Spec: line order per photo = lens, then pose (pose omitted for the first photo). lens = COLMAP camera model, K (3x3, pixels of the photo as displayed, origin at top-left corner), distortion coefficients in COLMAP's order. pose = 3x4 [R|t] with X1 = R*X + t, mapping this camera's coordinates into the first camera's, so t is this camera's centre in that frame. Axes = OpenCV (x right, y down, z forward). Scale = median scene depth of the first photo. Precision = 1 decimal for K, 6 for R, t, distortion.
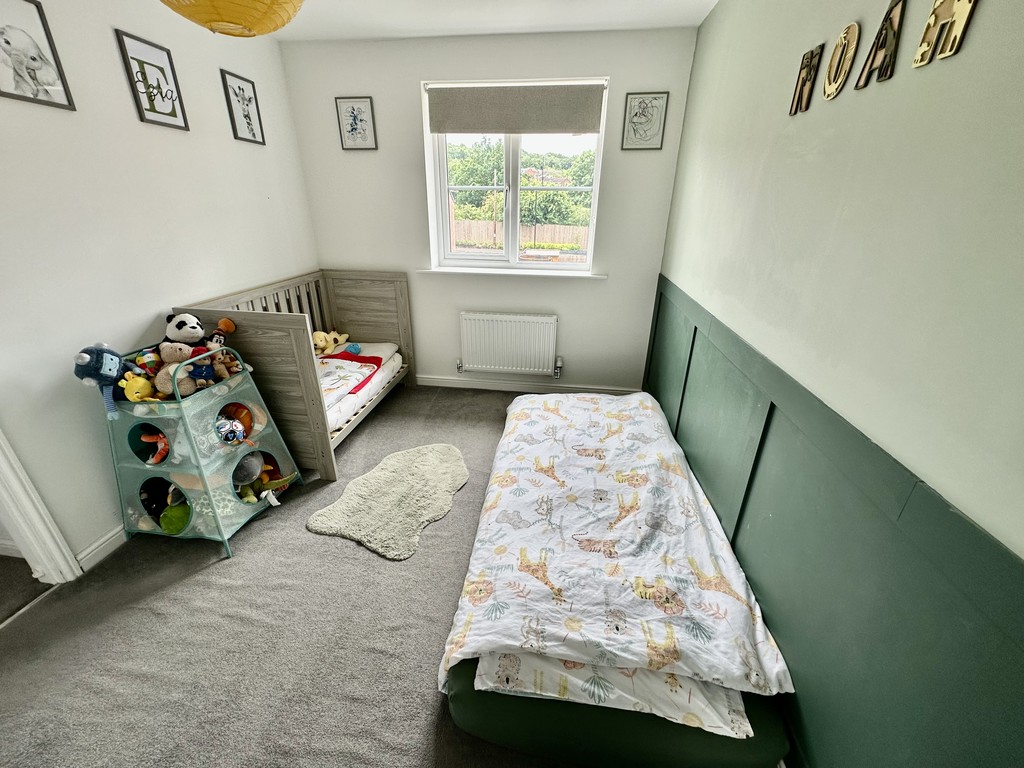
lens RADIAL K [[408.7, 0, 510.5], [0, 408.7, 381.7], [0, 0, 1]] dist [-0.002349, 0.000838]
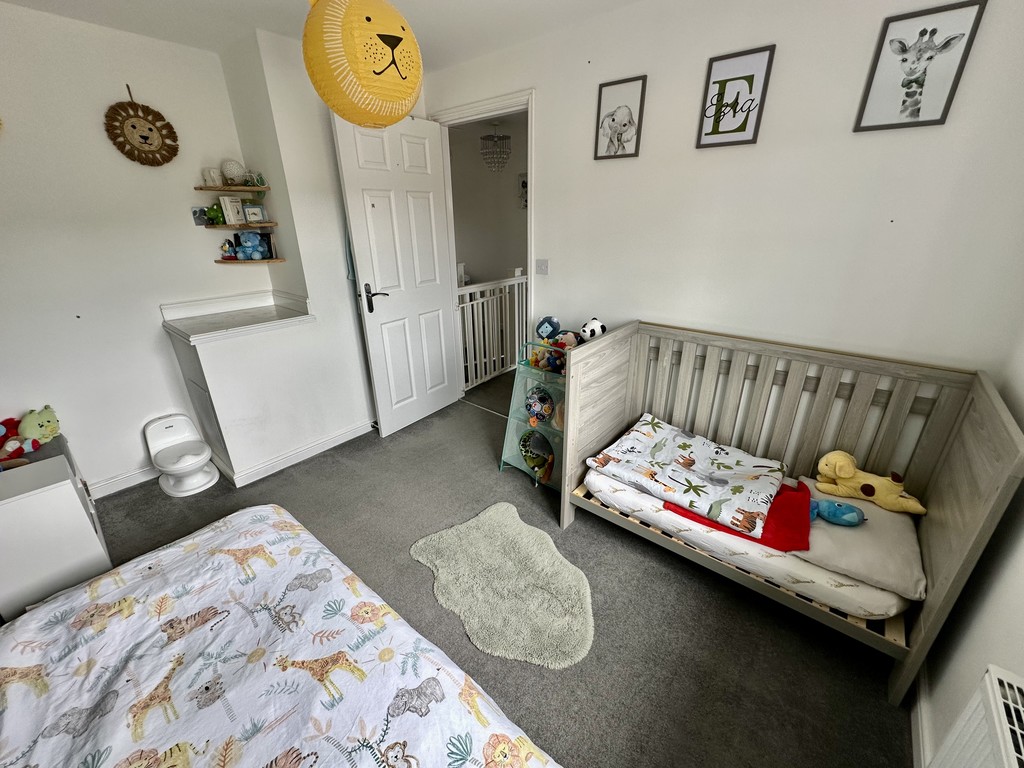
lens RADIAL K [[408.7, 0, 510.5], [0, 408.7, 381.7], [0, 0, 1]] dist [-0.002349, 0.000838]
pose [[-0.535667, 0.311495, -0.784877, 0.316509], [-0.335681, 0.774329, 0.536407, -0.586537], [0.774842, 0.550803, -0.310219, 1.290754]]
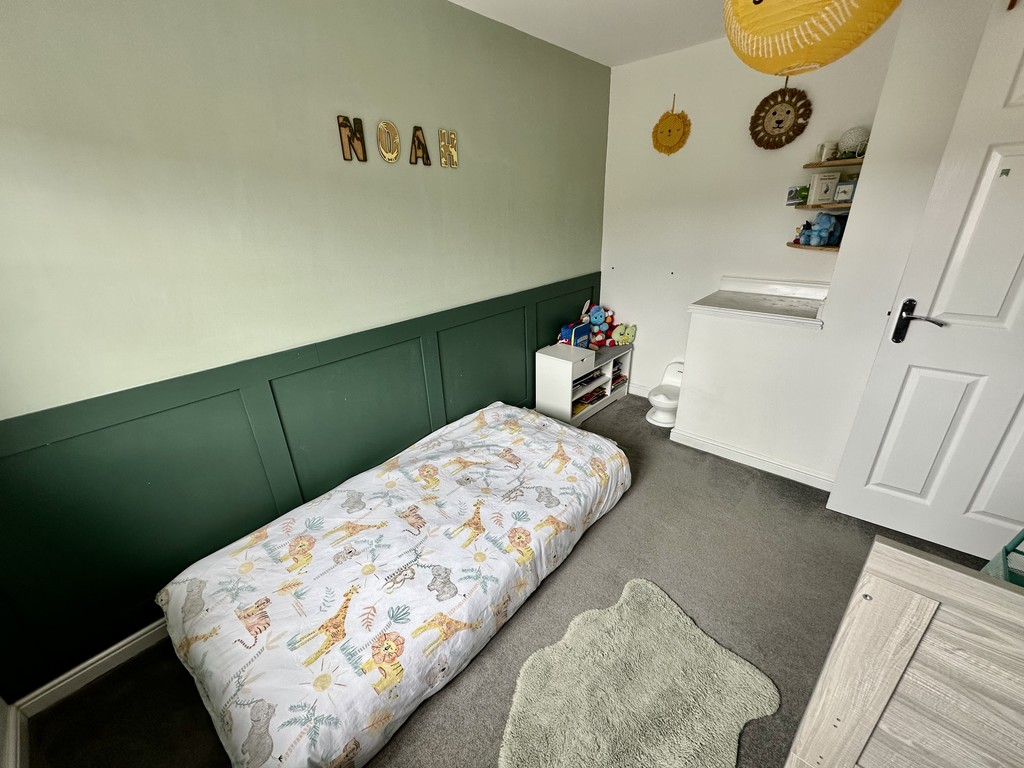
lens RADIAL K [[408.7, 0, 510.5], [0, 408.7, 381.7], [0, 0, 1]] dist [-0.002349, 0.000838]
pose [[-0.825287, -0.206168, 0.525733, -0.416059], [0.249504, 0.702056, 0.666982, -0.628297], [-0.506605, 0.681624, -0.527958, 1.343298]]
